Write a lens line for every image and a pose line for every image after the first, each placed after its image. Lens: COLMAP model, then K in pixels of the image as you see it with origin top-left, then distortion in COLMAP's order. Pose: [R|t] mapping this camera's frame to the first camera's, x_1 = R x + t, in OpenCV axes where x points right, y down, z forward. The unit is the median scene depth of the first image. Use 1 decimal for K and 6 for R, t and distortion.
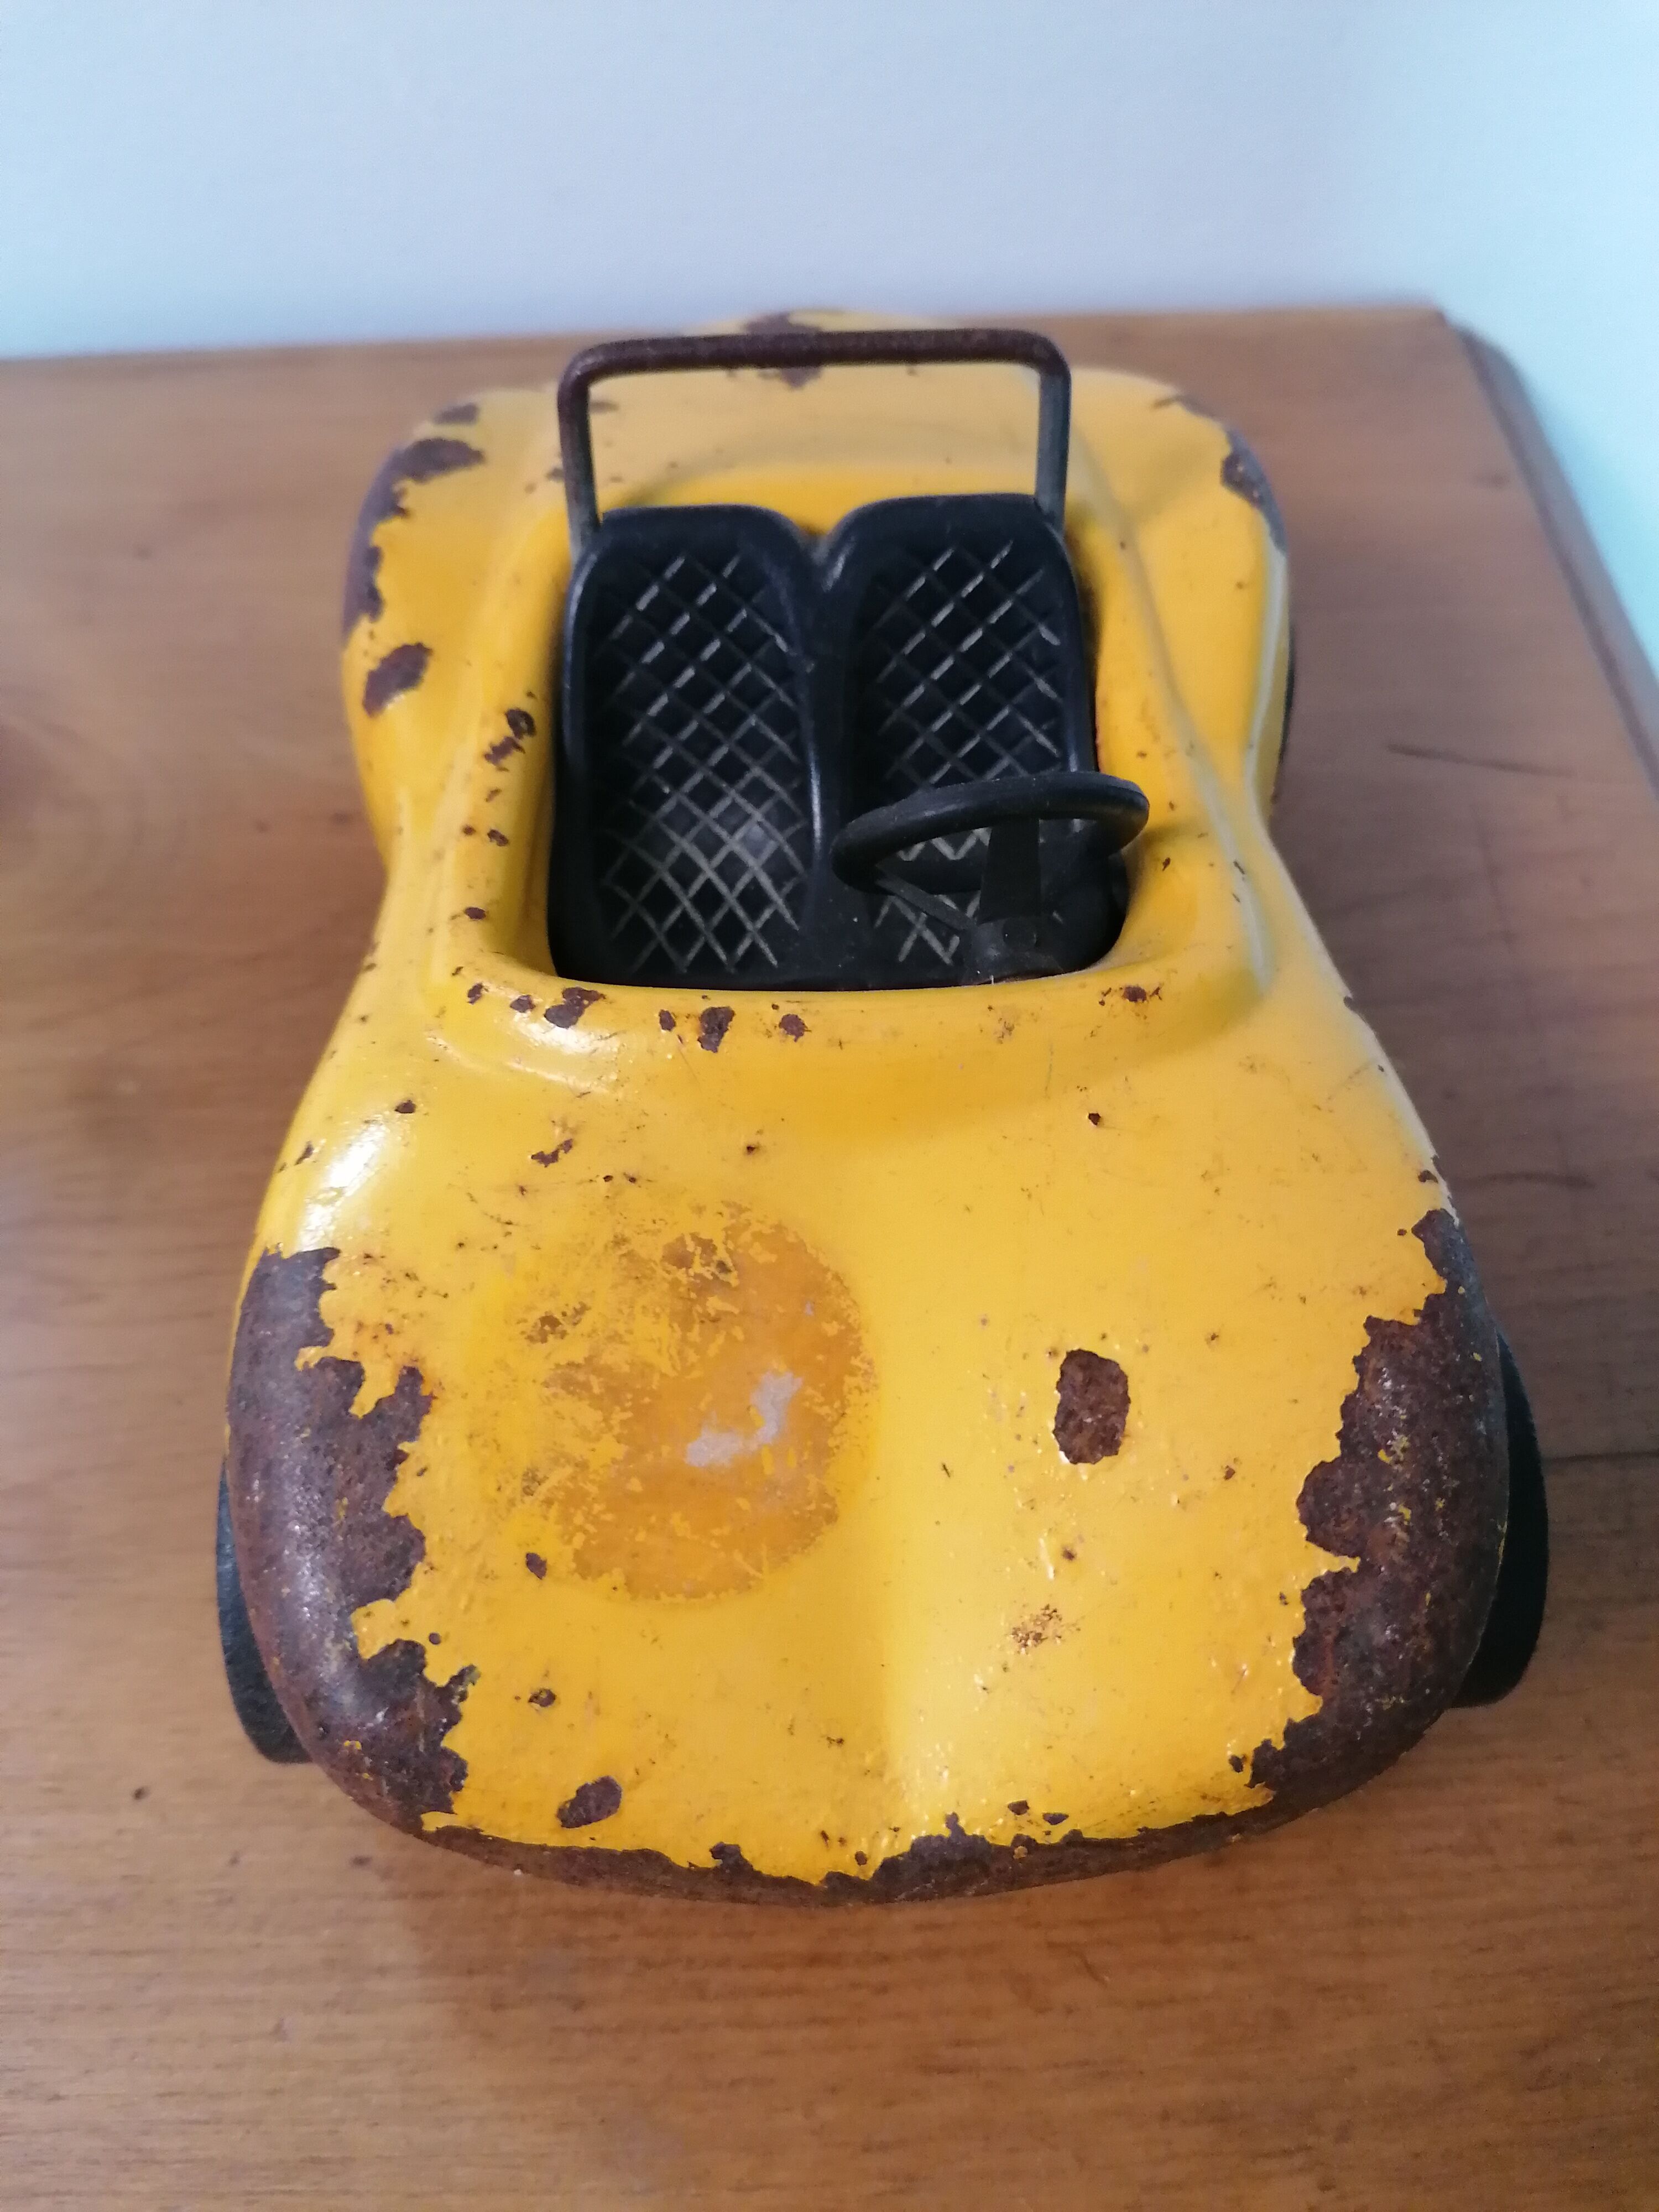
lens RADIAL K [[1707.3, 0, 832.0], [0, 1707.3, 1104.7], [0, 0, 1]] dist [0.077445, -0.109737]
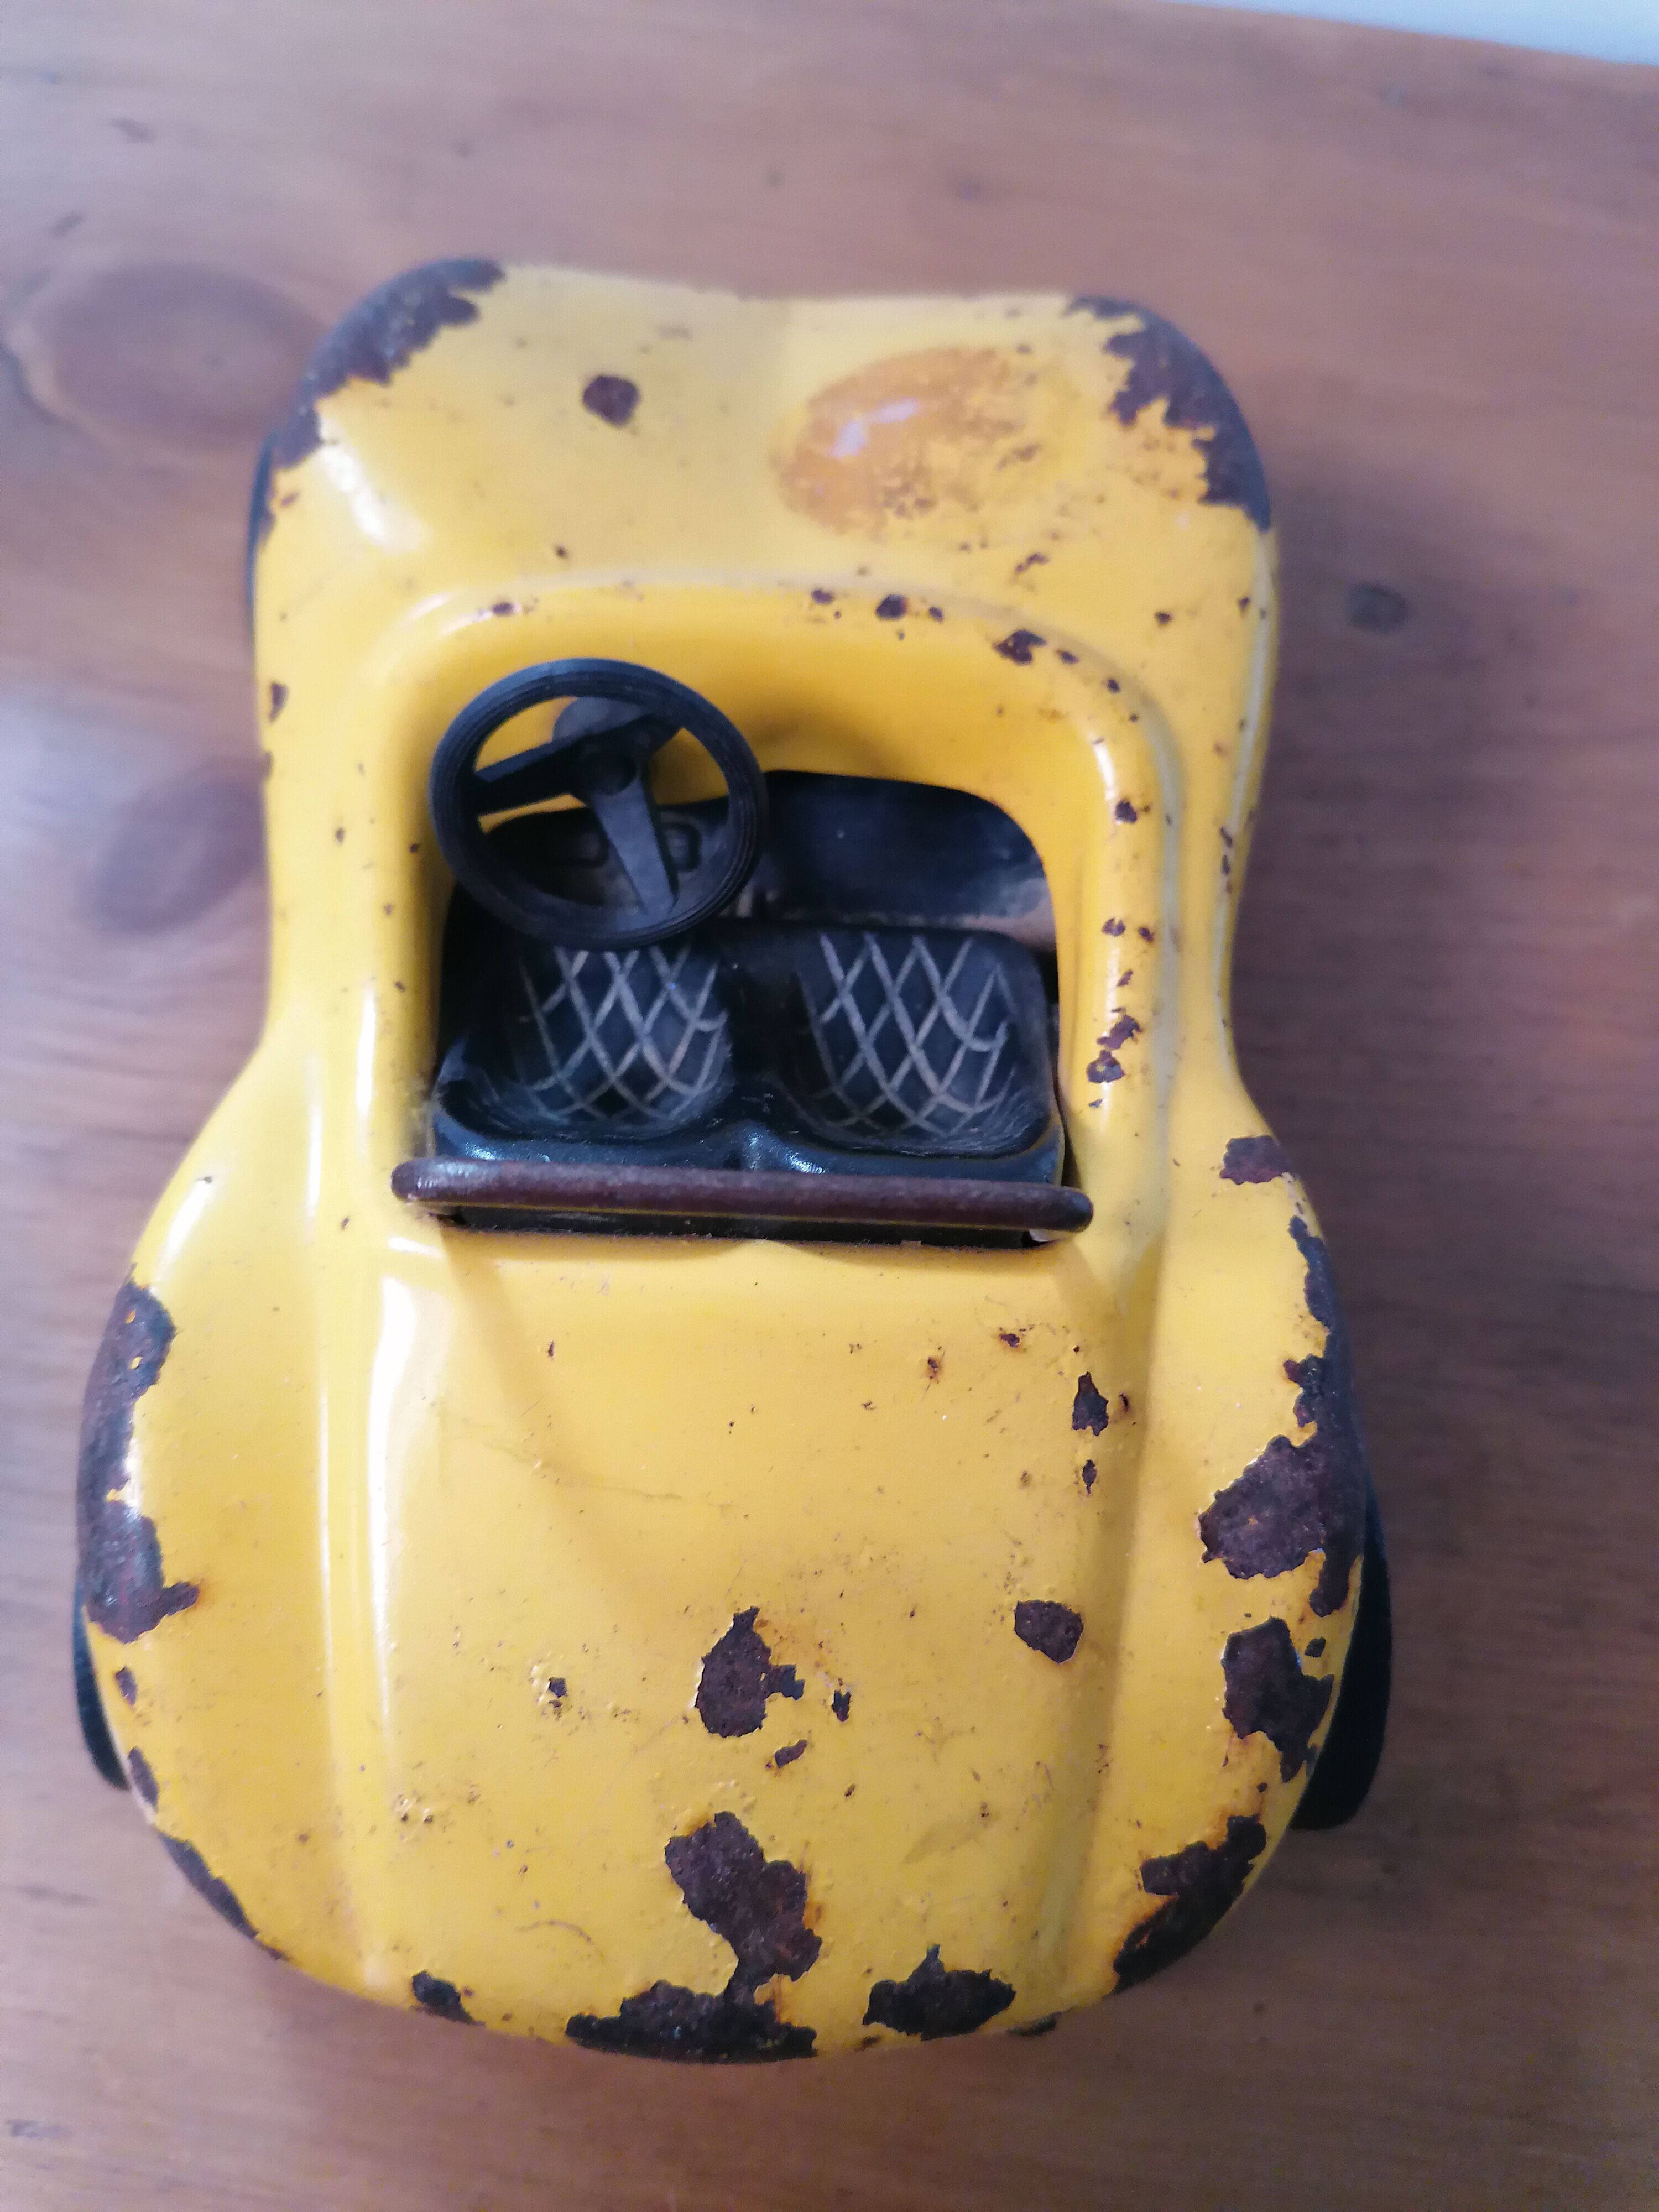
lens RADIAL K [[1707.3, 0, 832.0], [0, 1707.3, 1104.7], [0, 0, 1]] dist [0.077445, -0.109737]
pose [[-0.997293, -0.071922, -0.015276, -0.036013], [0.031915, -0.610612, 0.791286, -1.147824], [-0.066238, 0.788657, 0.611255, 0.591581]]
